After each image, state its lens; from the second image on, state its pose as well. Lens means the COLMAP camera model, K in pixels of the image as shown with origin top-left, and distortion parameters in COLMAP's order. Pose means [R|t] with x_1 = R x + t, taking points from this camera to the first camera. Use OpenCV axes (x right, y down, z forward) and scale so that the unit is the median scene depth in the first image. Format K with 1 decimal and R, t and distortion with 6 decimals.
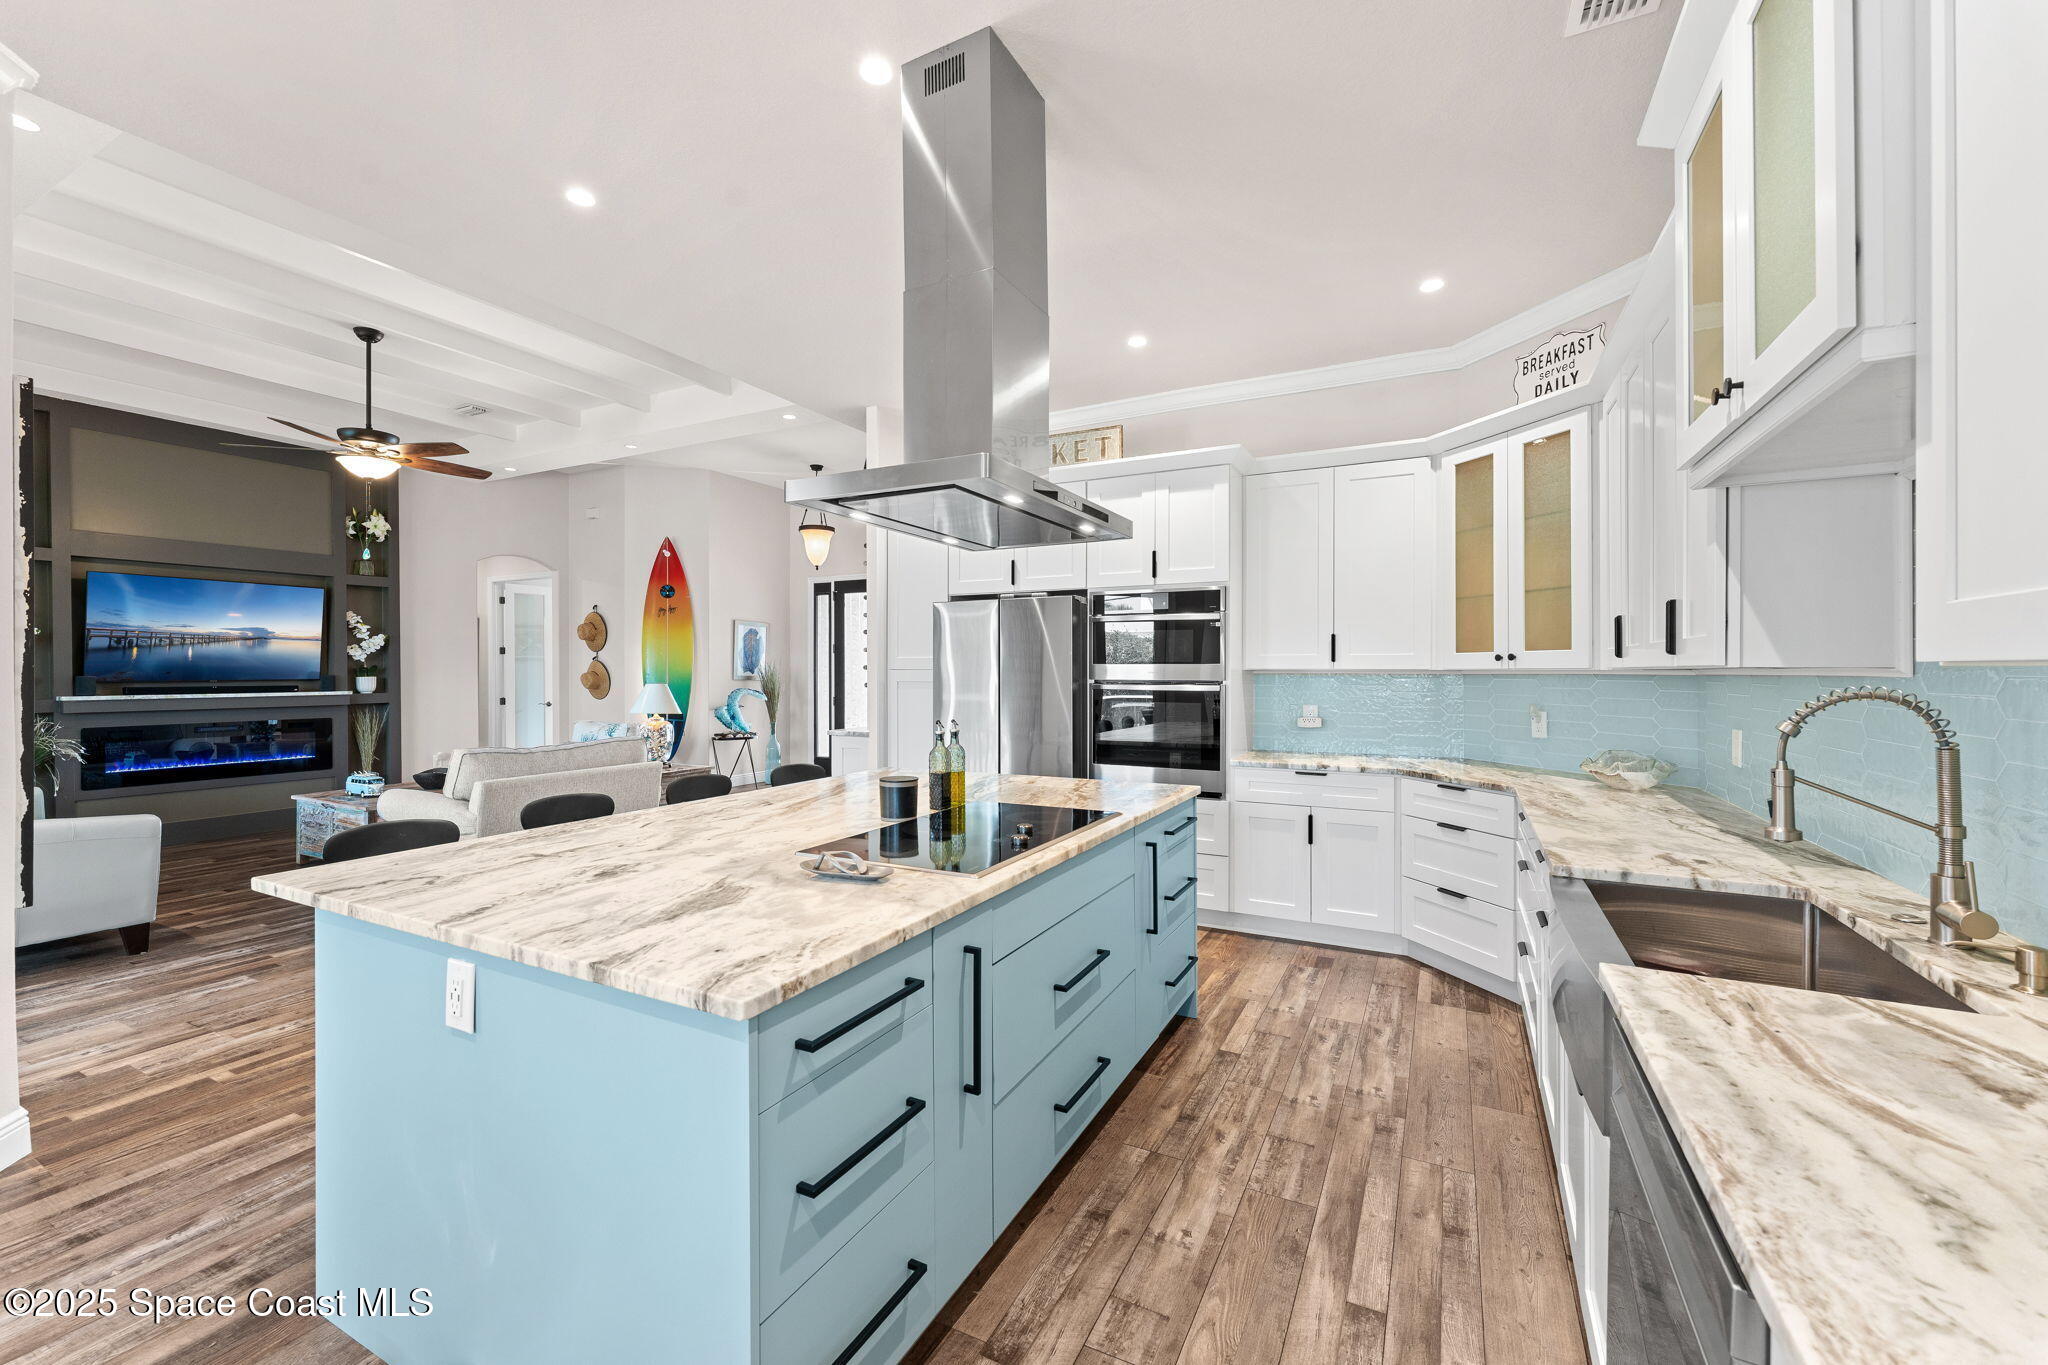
lens RADIAL K [[833.8, 0, 1024.9], [0, 833.8, 660.8], [0, 0, 1]] dist [-0.000786, -0.000673]
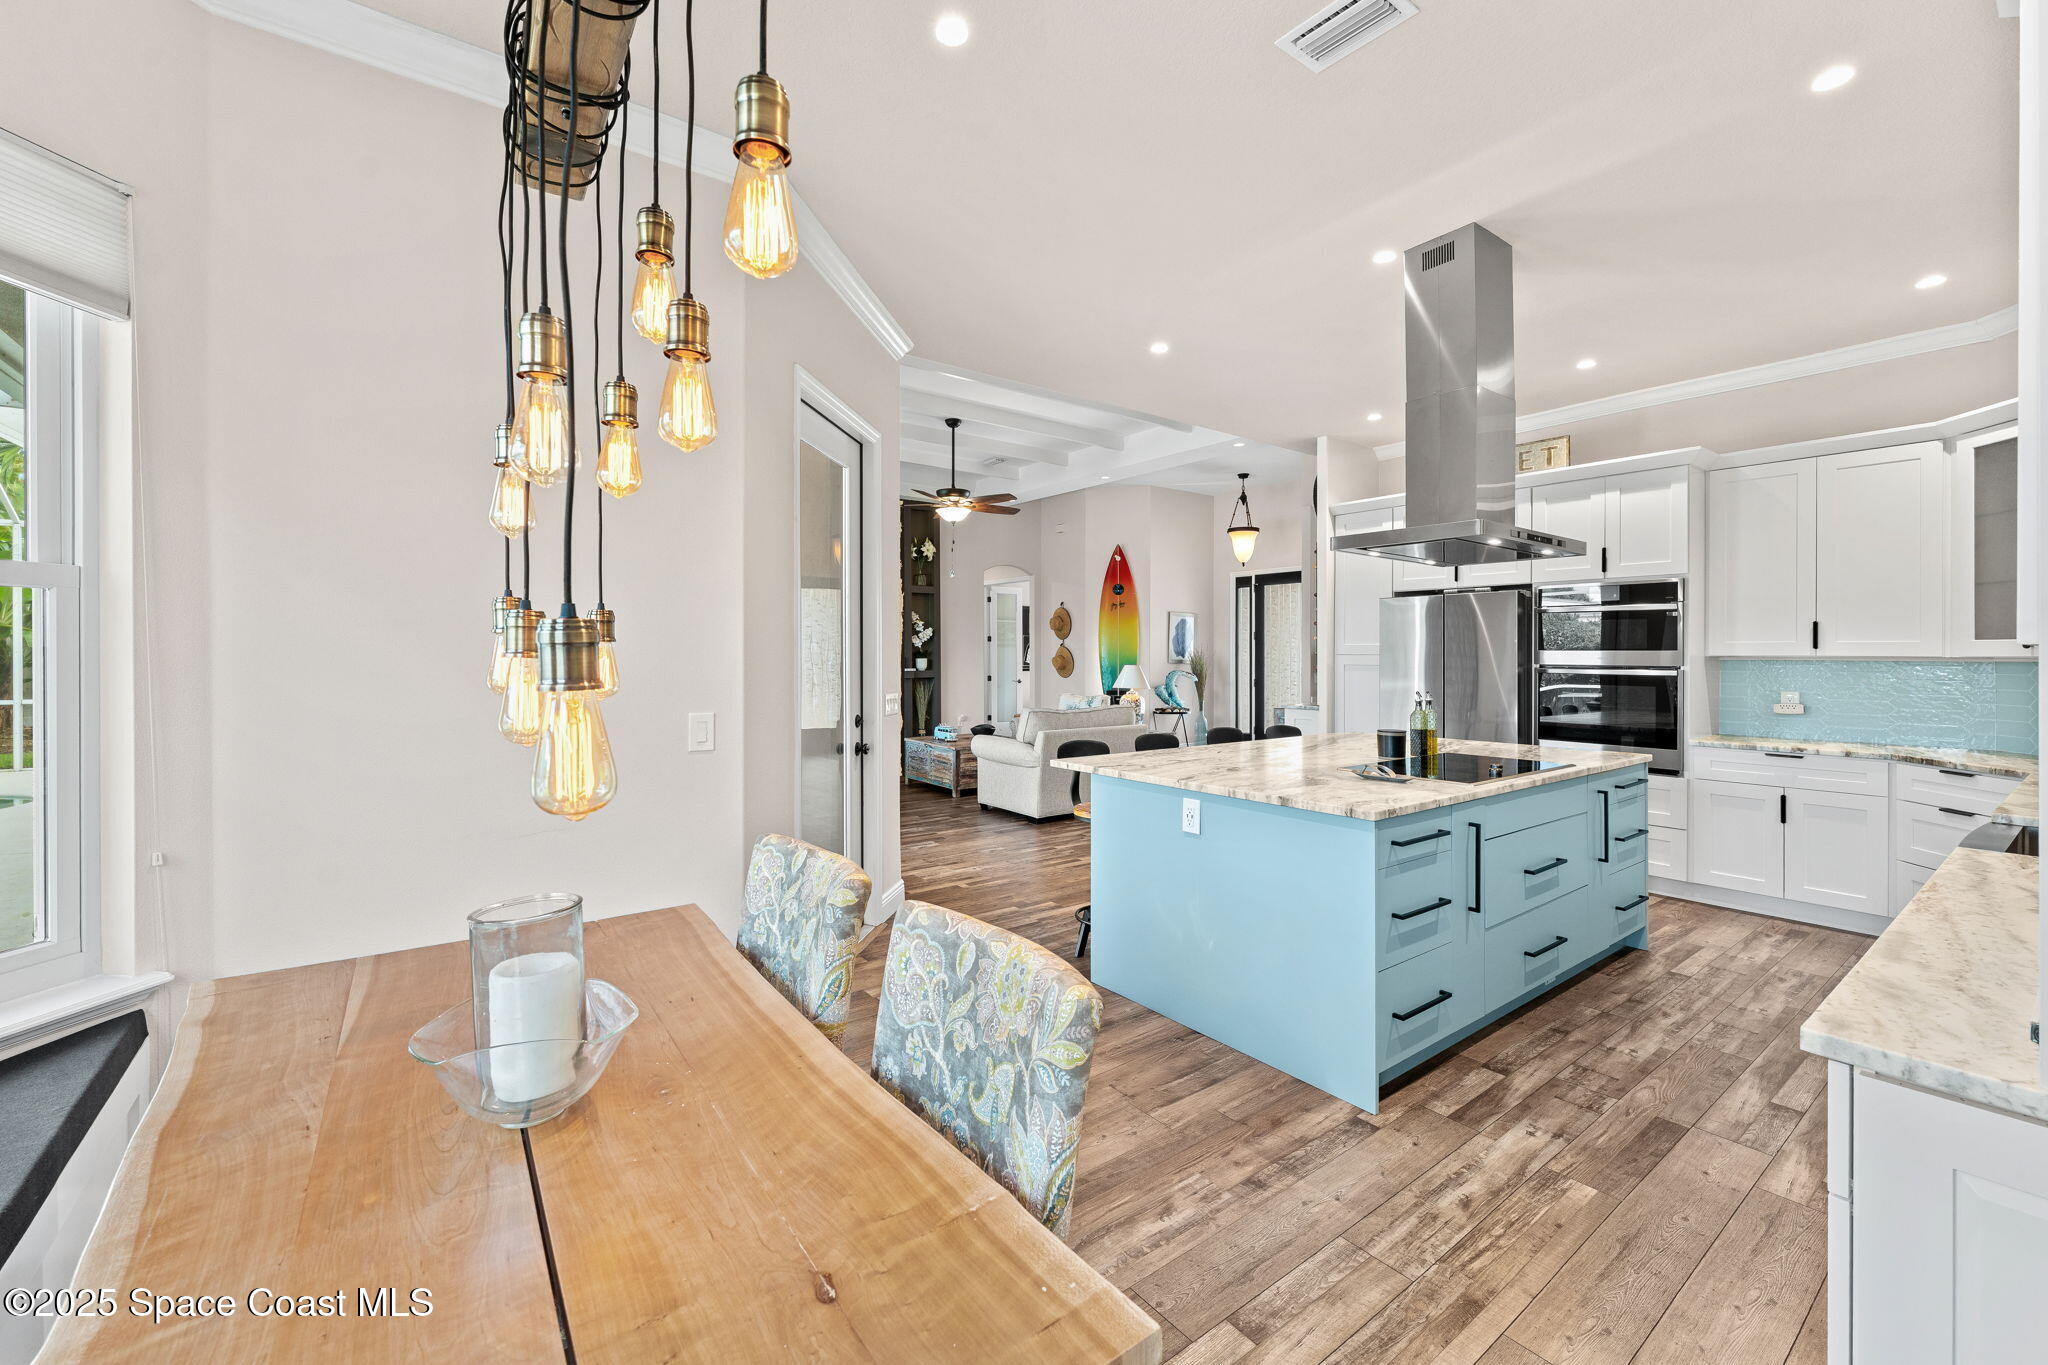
lens RADIAL K [[833.8, 0, 1021.4], [0, 833.8, 649.7], [0, 0, 1]] dist [-0.000786, -0.000673]
pose [[0.899718, 0.001333, -0.436469, -0.056692], [0.000744, 0.999989, 0.004588, -0.002840], [0.436470, -0.004452, 0.899708, -0.327777]]
